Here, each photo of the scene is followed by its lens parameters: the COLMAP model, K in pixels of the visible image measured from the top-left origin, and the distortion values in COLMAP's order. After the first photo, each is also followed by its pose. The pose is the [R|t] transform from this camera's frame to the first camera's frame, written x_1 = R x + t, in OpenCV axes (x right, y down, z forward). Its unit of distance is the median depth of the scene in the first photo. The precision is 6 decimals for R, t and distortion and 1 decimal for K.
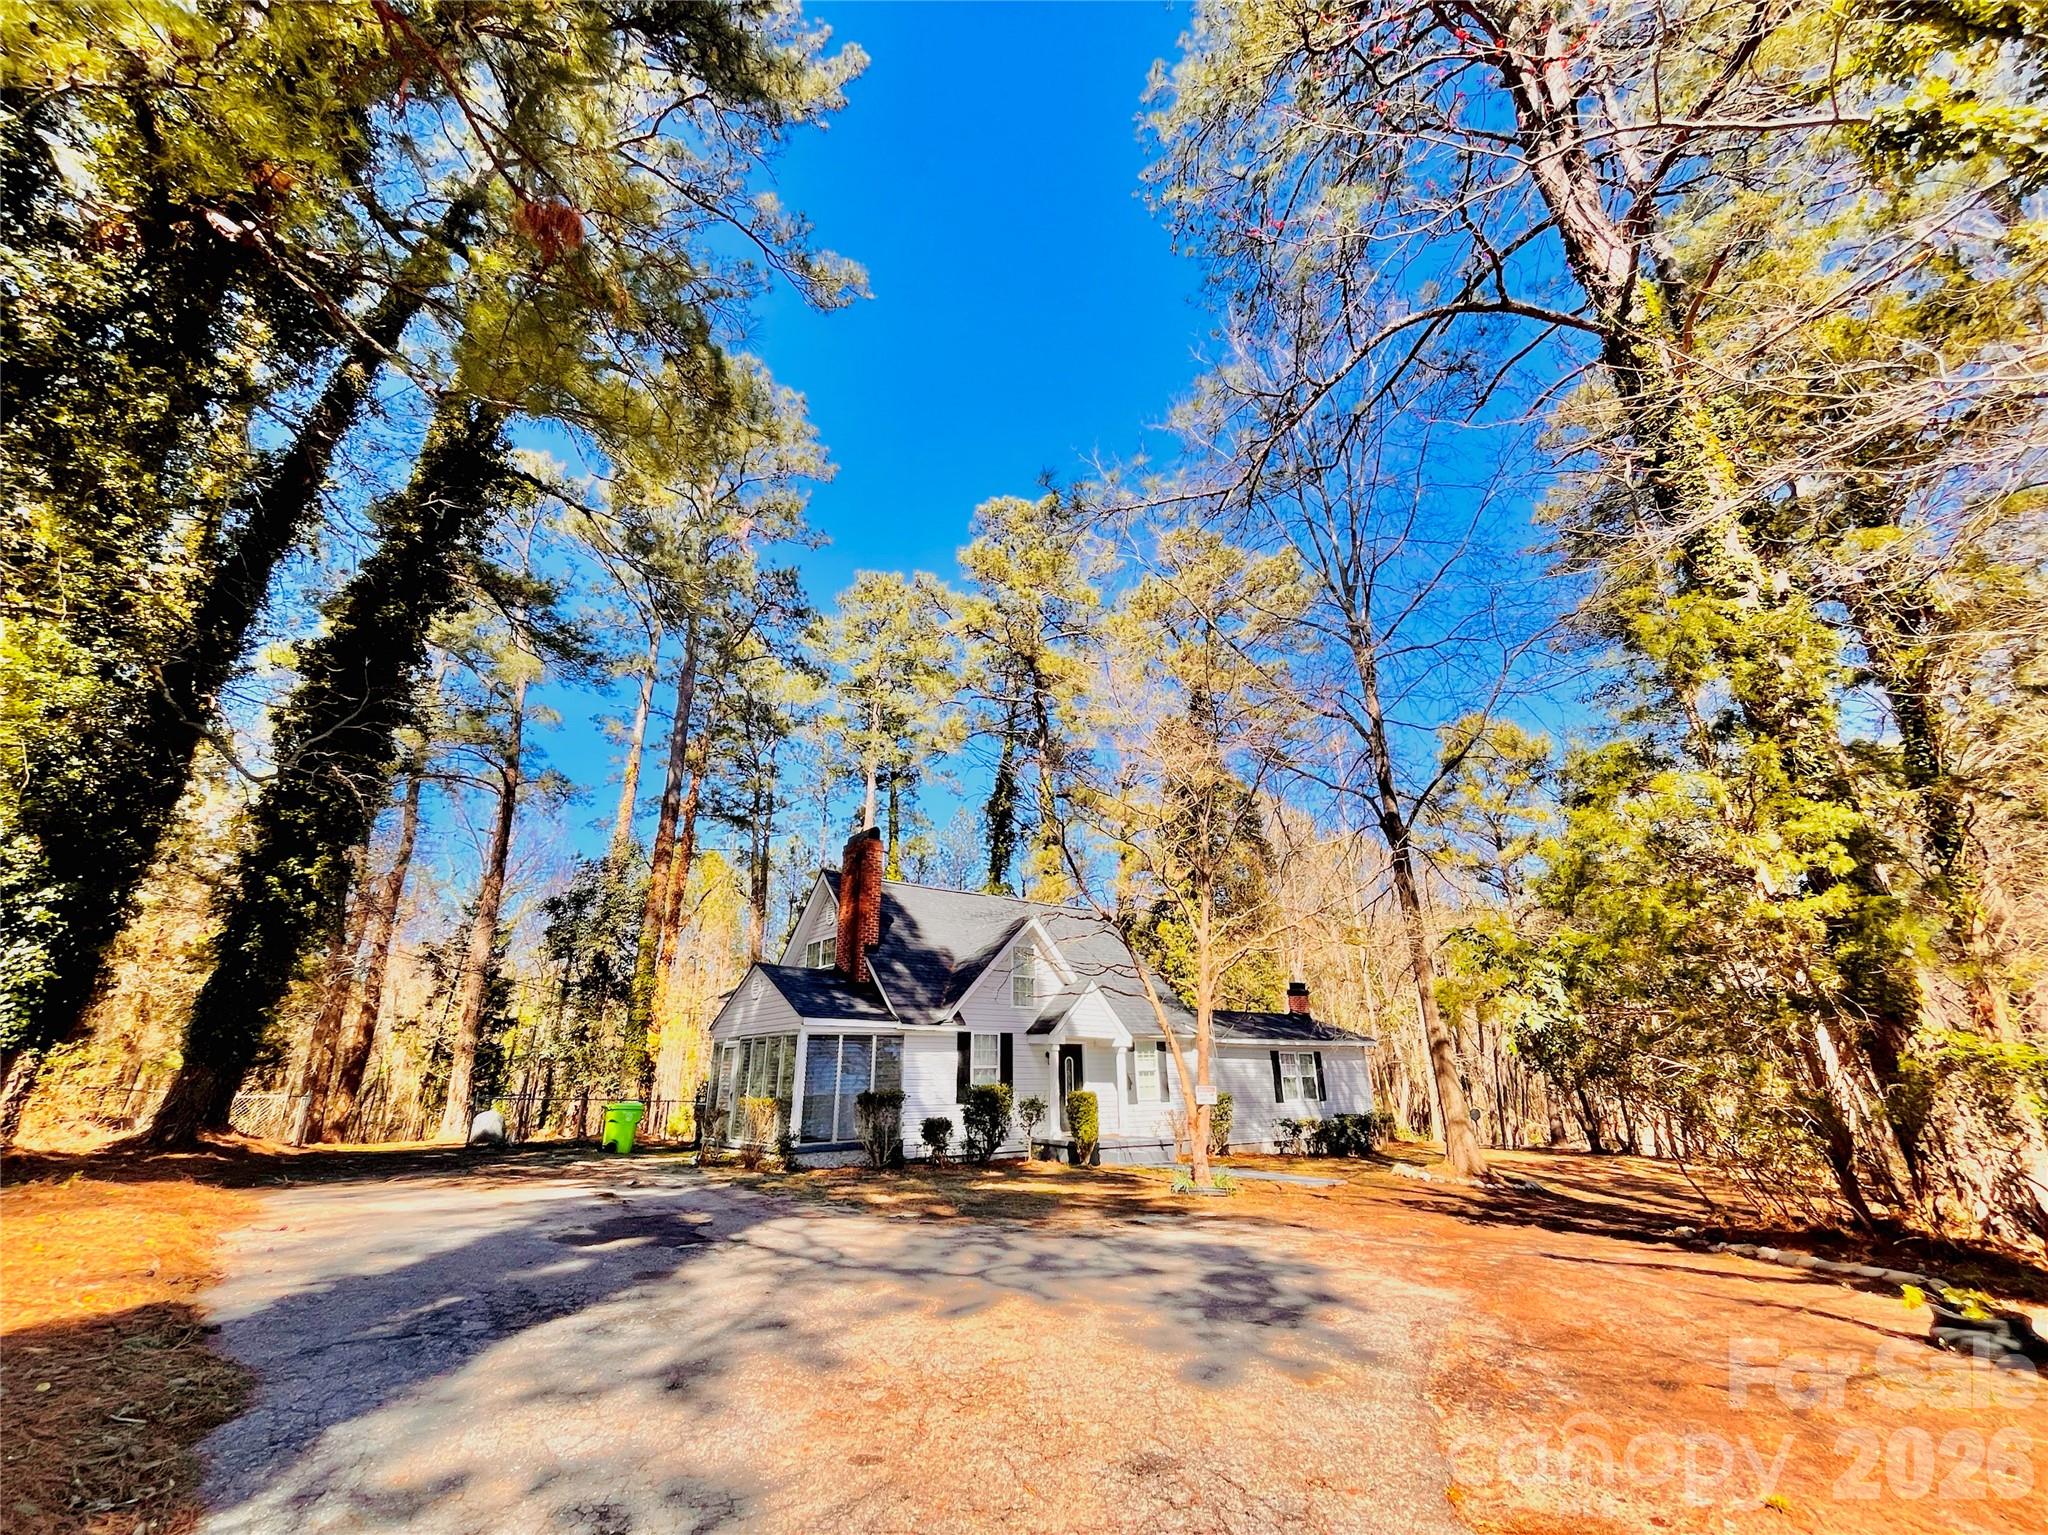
lens RADIAL K [[831.5, 0, 1017.0], [0, 831.5, 758.4], [0, 0, 1]] dist [-0.002452, -0.000402]
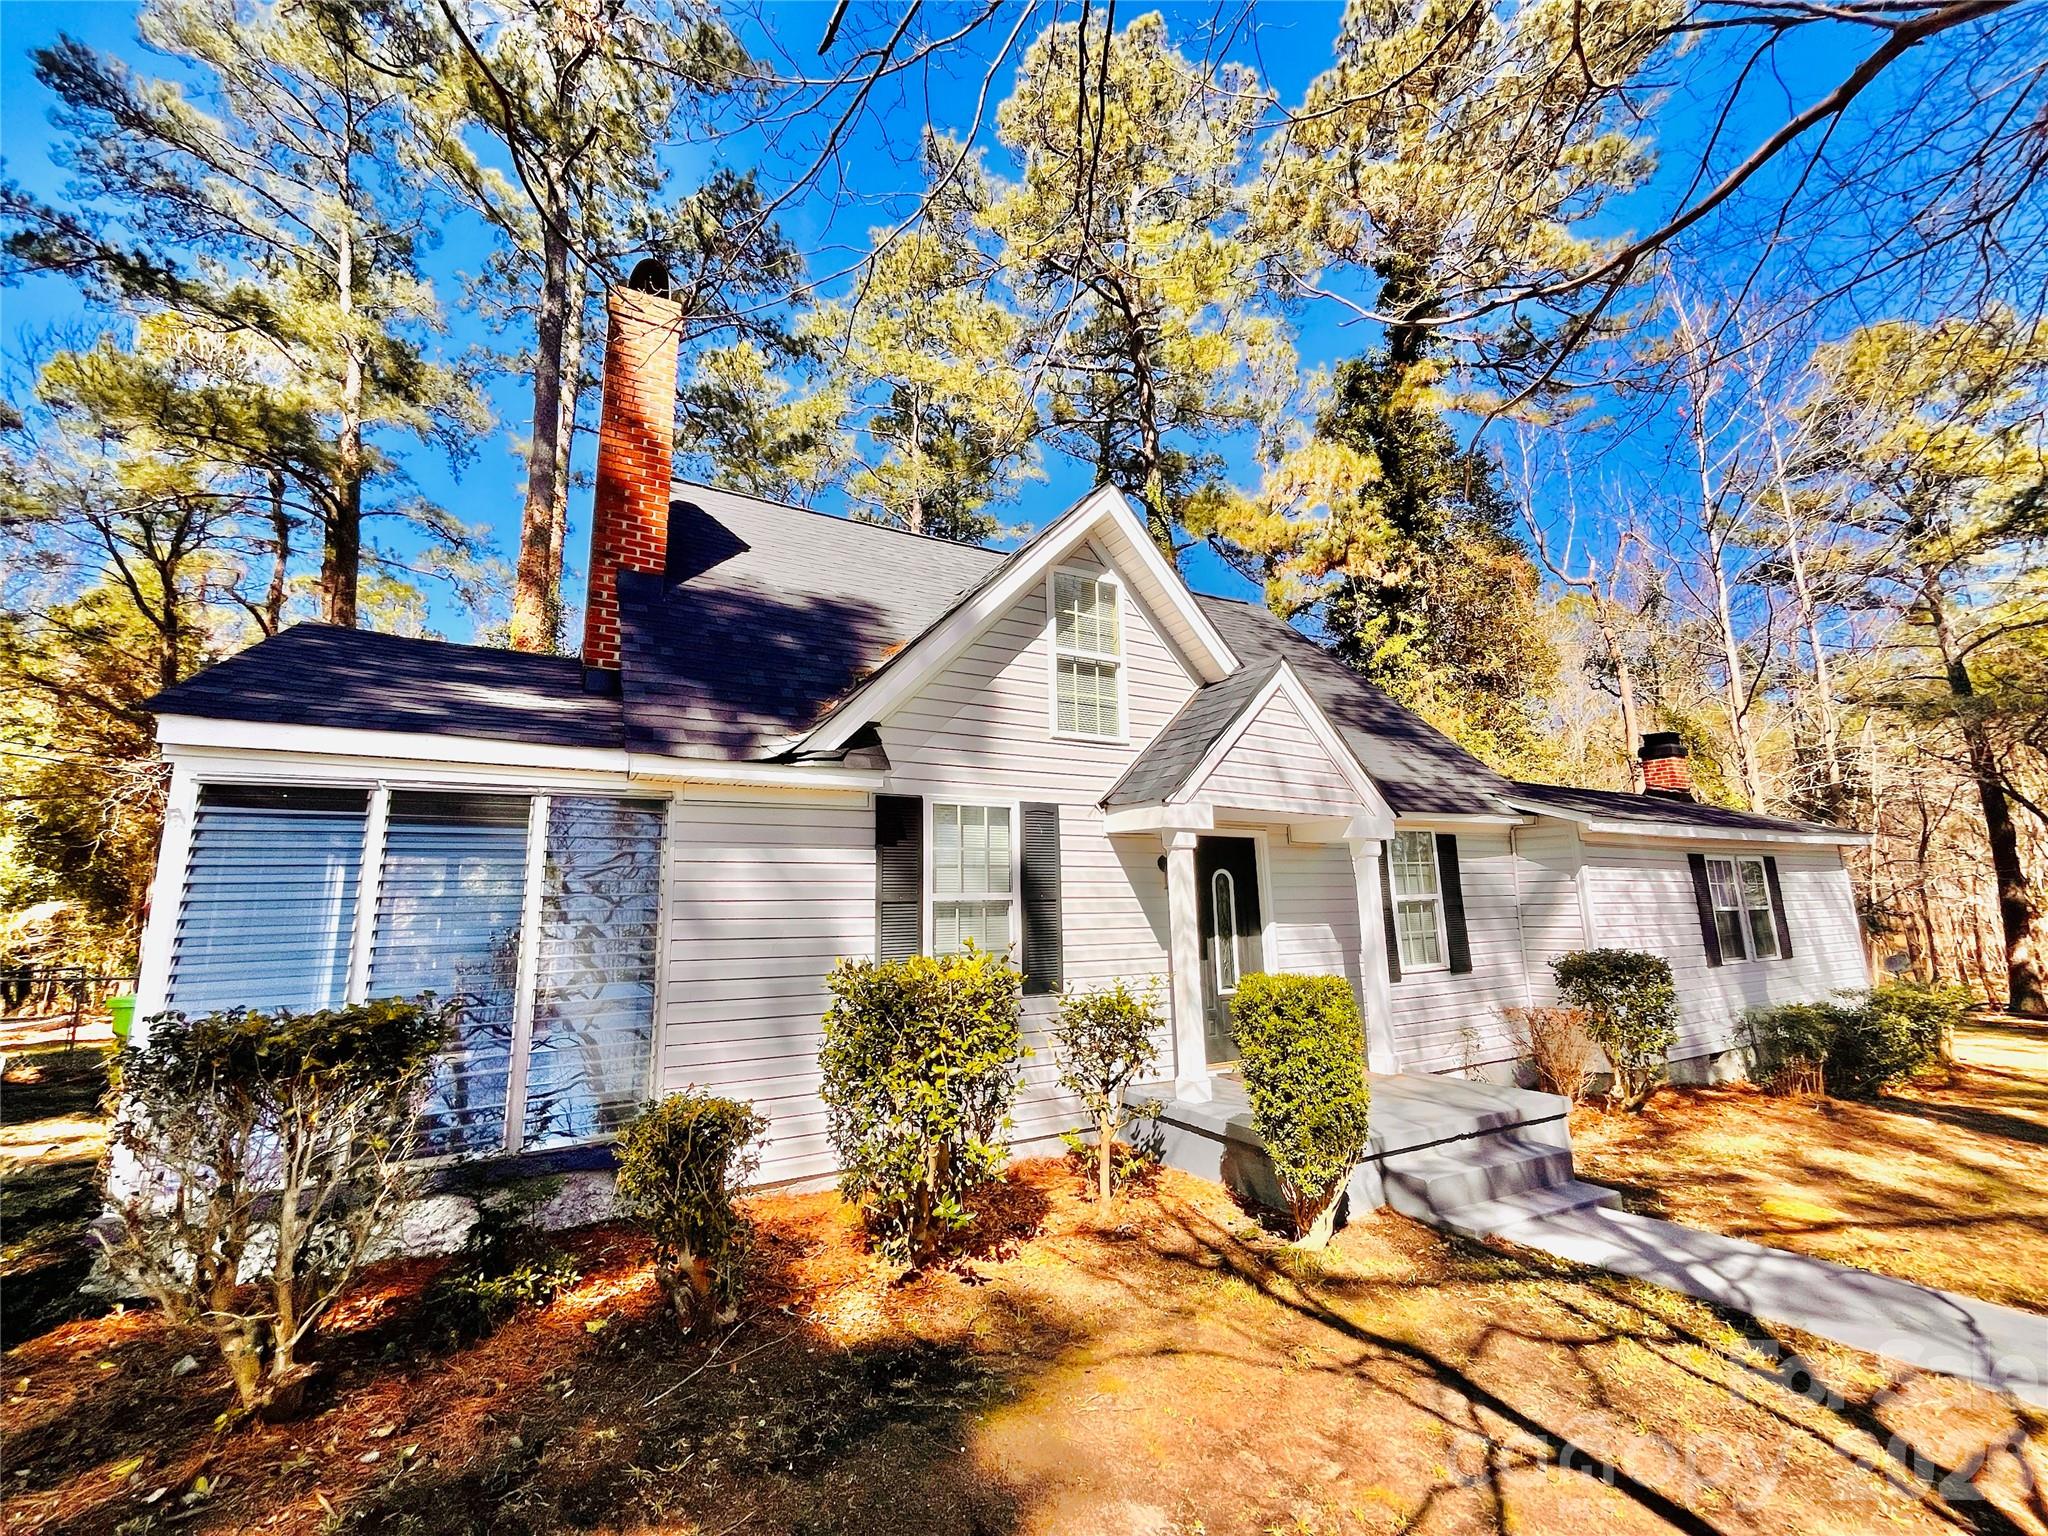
lens RADIAL K [[831.5, 0, 1017.0], [0, 831.5, 758.9], [0, 0, 1]] dist [-0.002452, -0.000402]
pose [[0.988997, -0.031009, -0.144647, 0.031400], [0.058918, 0.979455, 0.192866, 0.266026], [0.135695, -0.199266, 0.970505, 0.724640]]
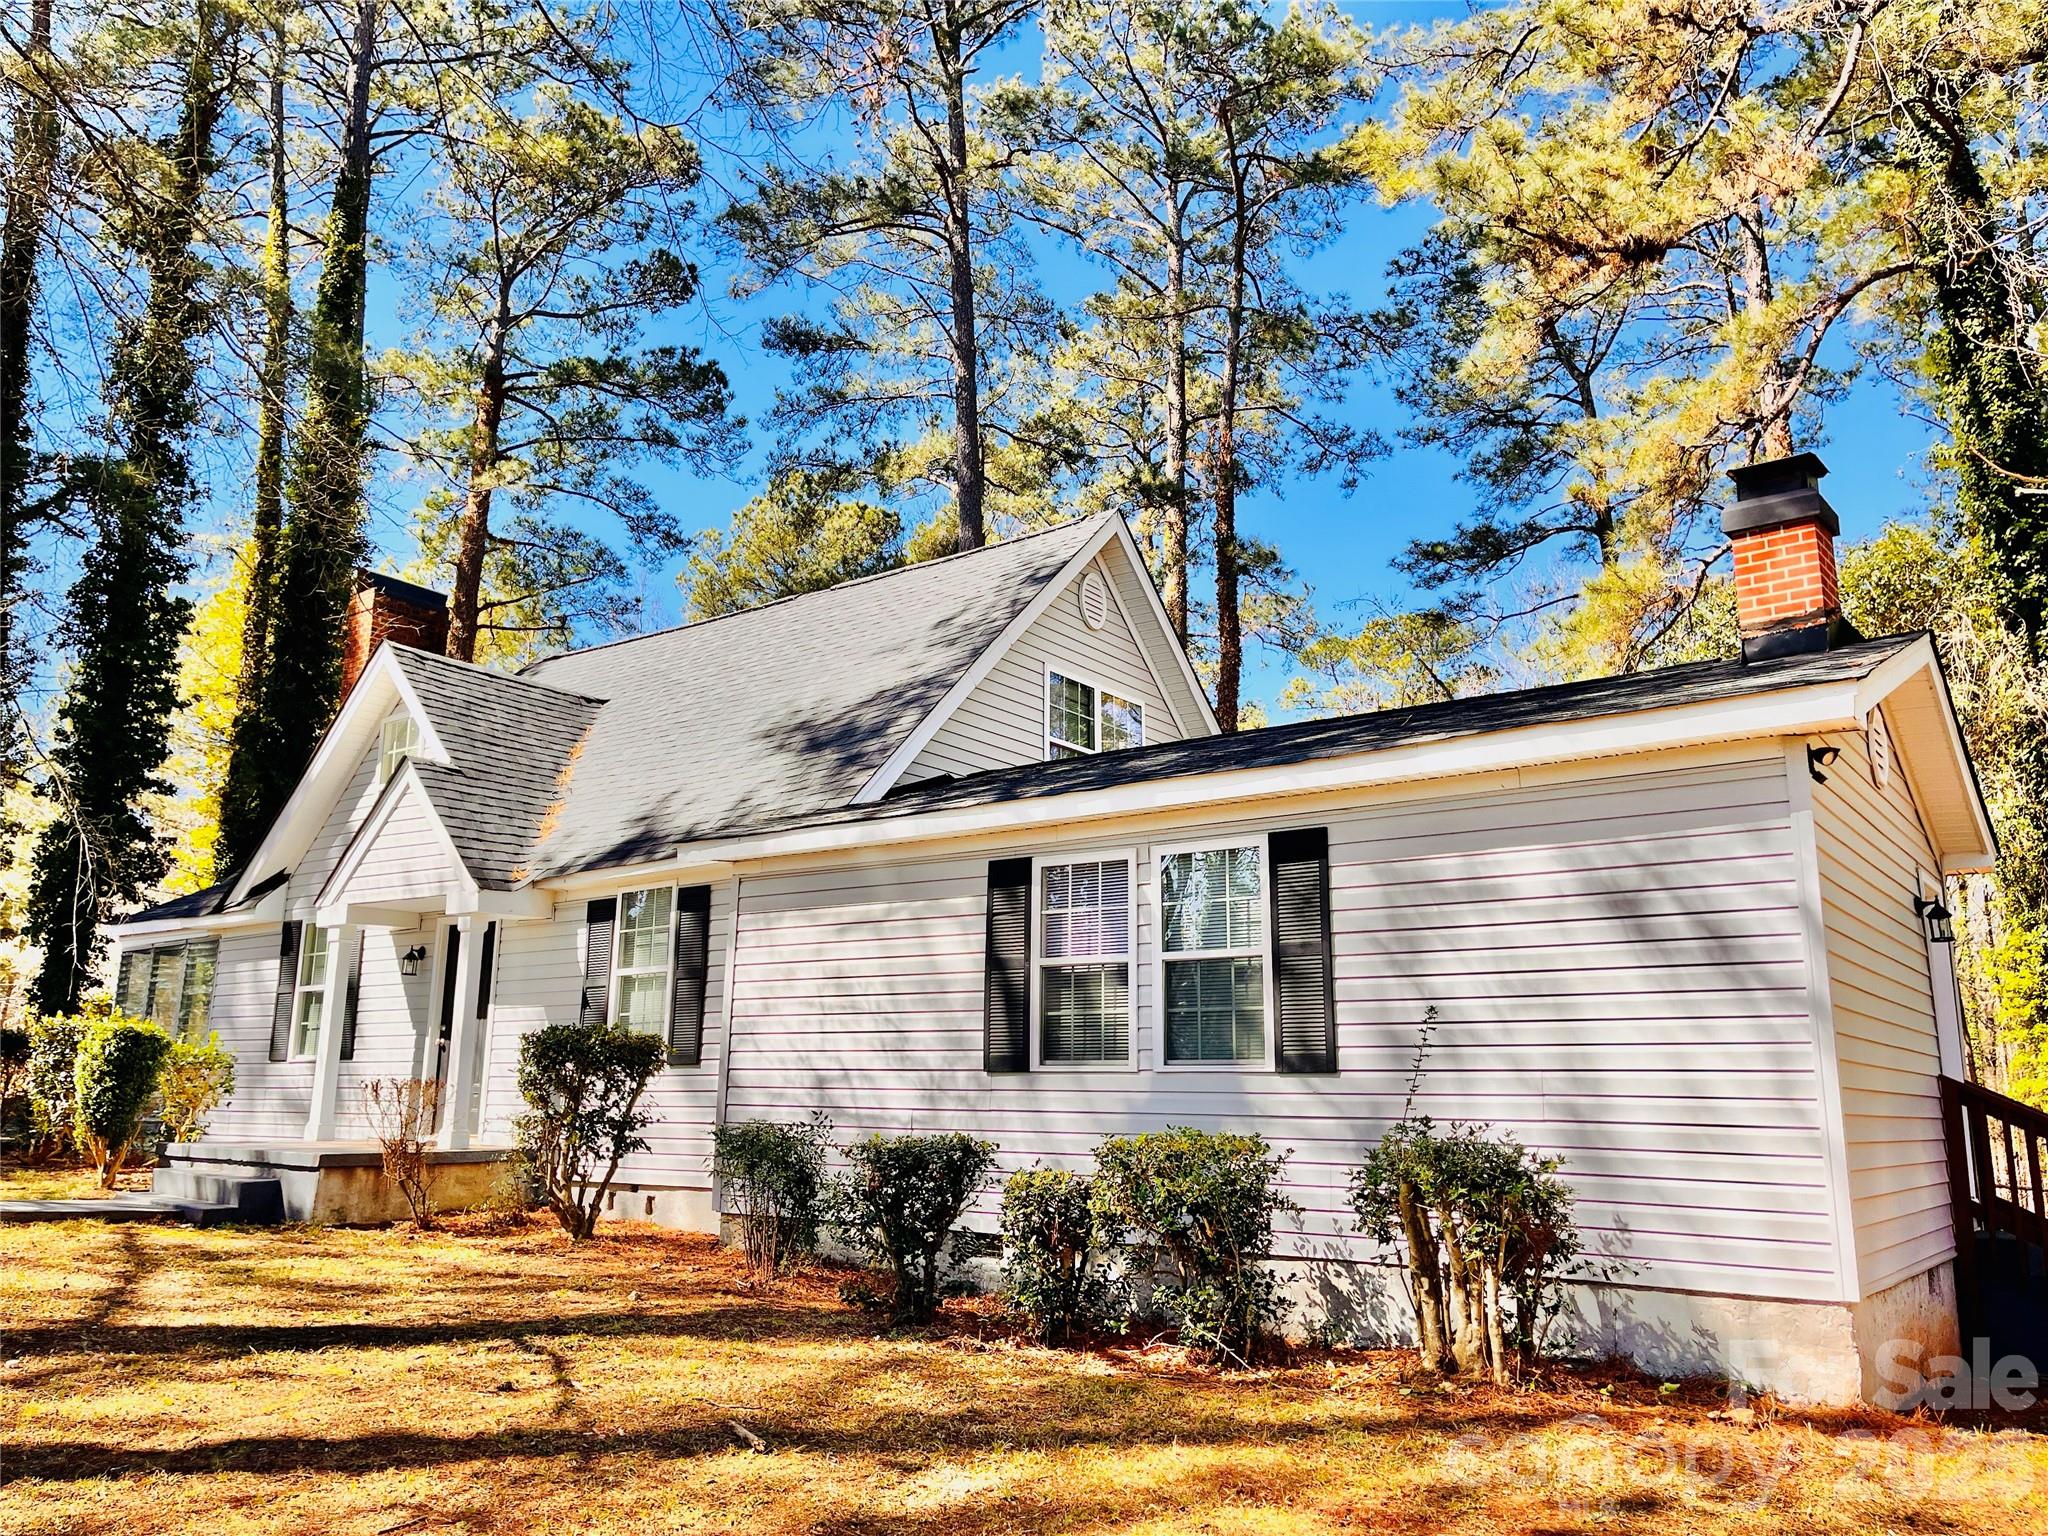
lens RADIAL K [[1551.7, 0, 1016.0], [0, 1551.7, 779.6], [0, 0, 1]] dist [0.010354, 0.002241]
pose [[0.265406, -0.182979, -0.946614, 0.950003], [0.340554, 0.936329, -0.085508, 0.491717], [0.901988, -0.299679, 0.310821, 1.172111]]
